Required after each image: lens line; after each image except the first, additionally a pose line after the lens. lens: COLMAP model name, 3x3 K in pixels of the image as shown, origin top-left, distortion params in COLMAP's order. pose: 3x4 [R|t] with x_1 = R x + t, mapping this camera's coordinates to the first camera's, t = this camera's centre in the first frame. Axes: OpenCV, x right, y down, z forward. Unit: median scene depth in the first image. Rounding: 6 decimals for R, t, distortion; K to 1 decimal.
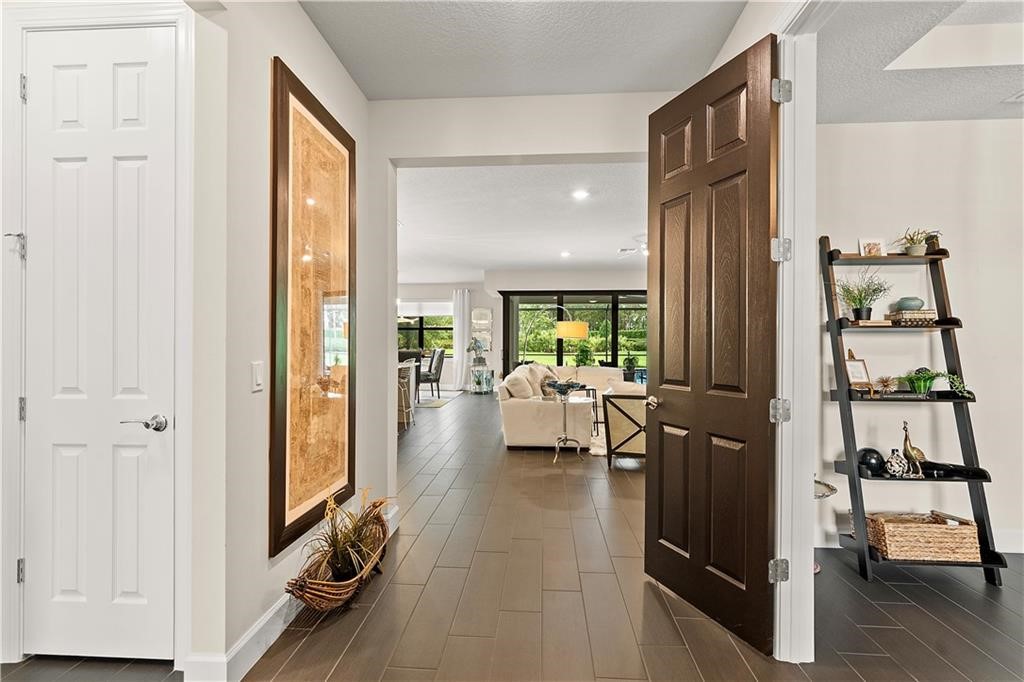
lens RADIAL K [[495.1, 0, 509.6], [0, 495.1, 342.7], [0, 0, 1]] dist [0.000465, 0.000912]
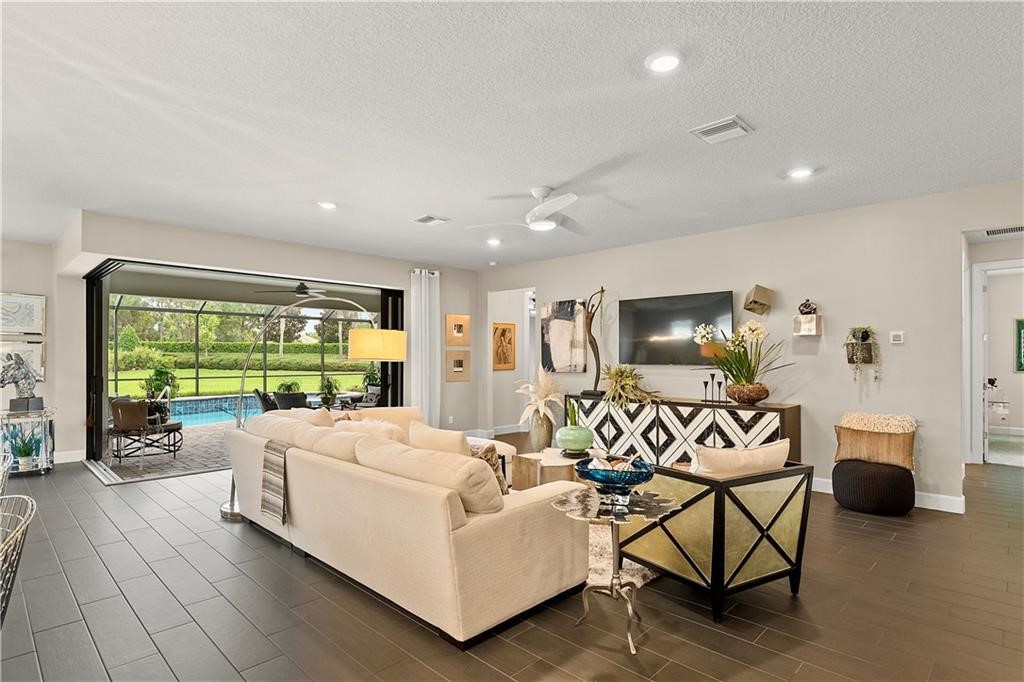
lens RADIAL K [[527.5, 0, 506.2], [0, 527.5, 354.9], [0, 0, 1]] dist [-0.003604, -0.000953]
pose [[0.654753, 0.004482, 0.755830, -0.140448], [-0.000188, 0.999983, -0.005767, -0.007403], [-0.755843, 0.003633, 0.654743, 0.331228]]
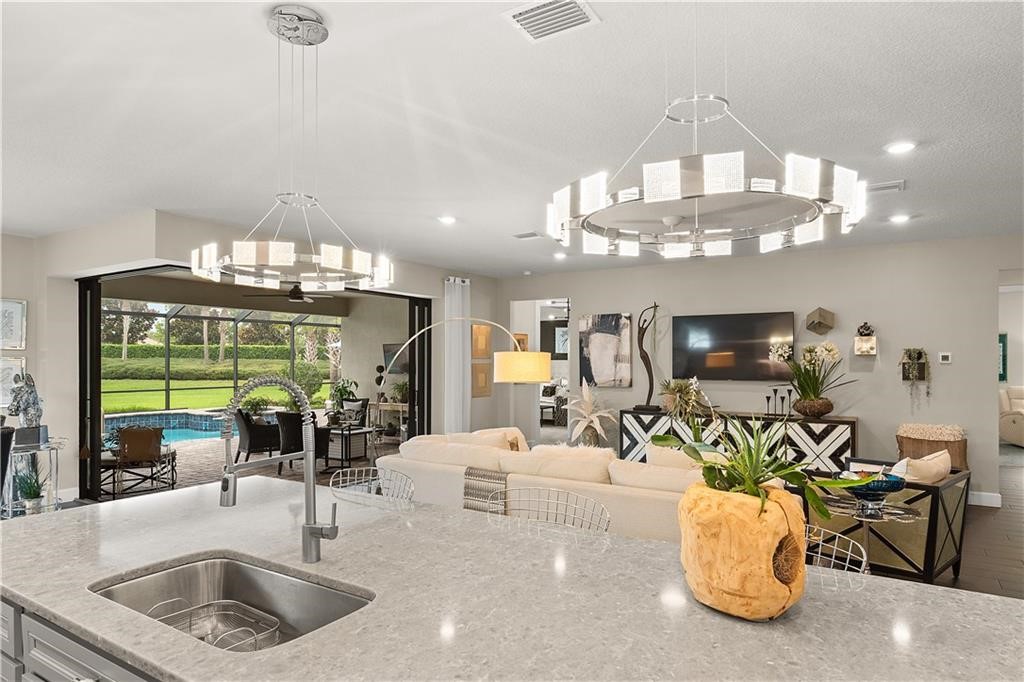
lens RADIAL K [[604.4, 0, 506.5], [0, 604.4, 360.3], [0, 0, 1]] dist [-0.000459, 0.001090]
pose [[0.485276, -0.000550, 0.874361, -0.295410], [0.001222, 0.999999, -0.000049, -0.021466], [-0.874360, 0.001092, 0.485276, 0.448499]]
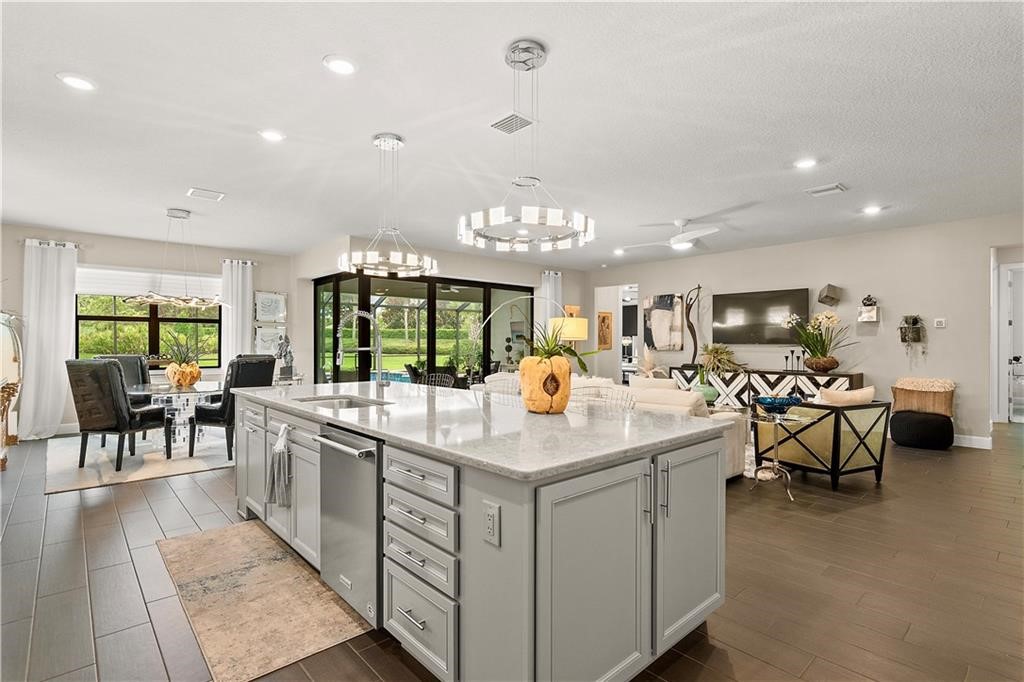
lens RADIAL K [[495.1, 0, 509.6], [0, 495.1, 342.7], [0, 0, 1]] dist [0.000465, 0.000912]
pose [[0.697971, 0.000958, 0.716125, -0.329577], [-0.001049, 0.999999, -0.000316, -0.001612], [-0.716125, -0.000531, 0.697972, 0.329017]]
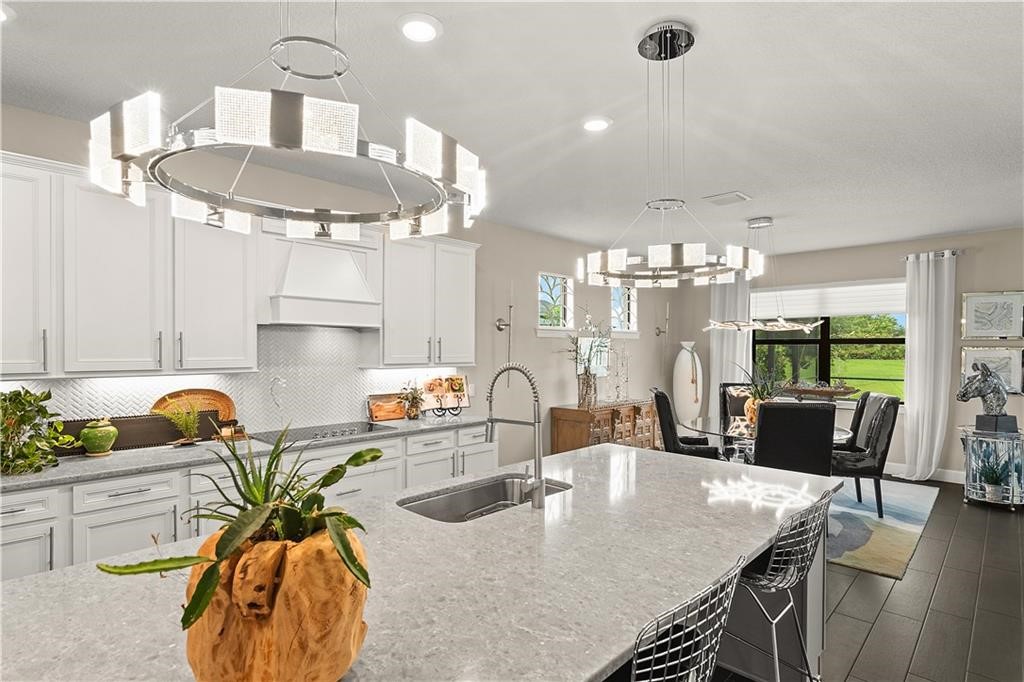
lens RADIAL K [[527.5, 0, 506.2], [0, 527.5, 354.9], [0, 0, 1]] dist [-0.003604, -0.000953]
pose [[0.761148, 0.008793, -0.648519, -0.087234], [-0.000519, 0.999916, 0.012948, -0.023105], [0.648578, -0.009519, 0.761088, 0.427762]]
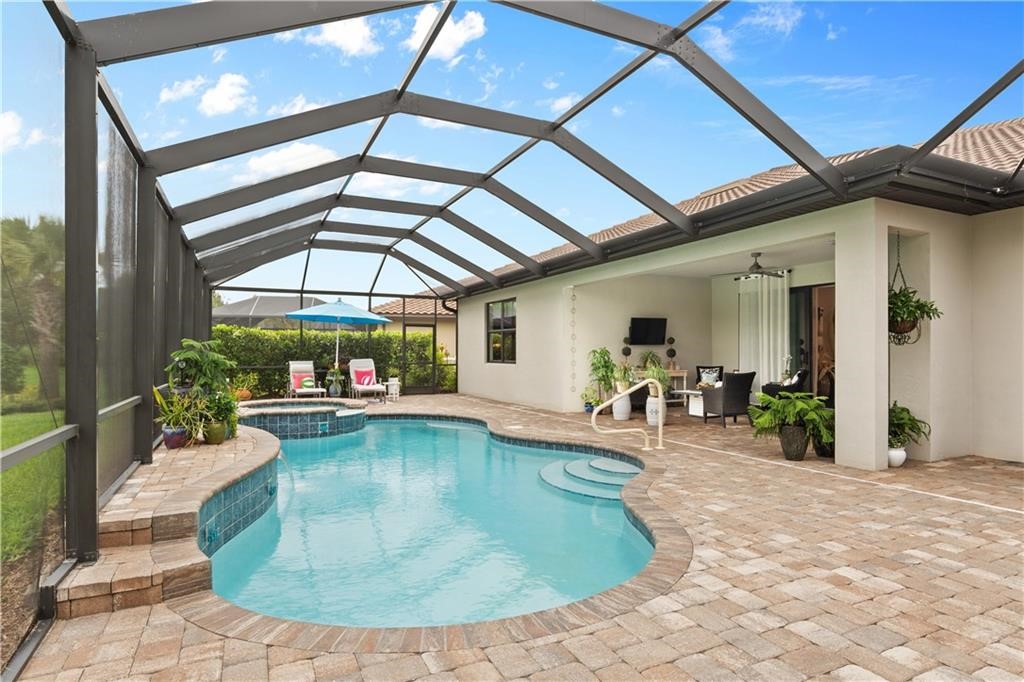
lens RADIAL K [[554.1, 0, 512.0], [0, 554.1, 341.0], [0, 0, 1]] dist [0.000056, -0.000002]
pose [[-0.488464, 0.016909, 0.872420, -0.274119], [0.000411, 0.999817, -0.019148, 0.010805], [-0.872584, -0.008995, -0.488381, 1.721621]]
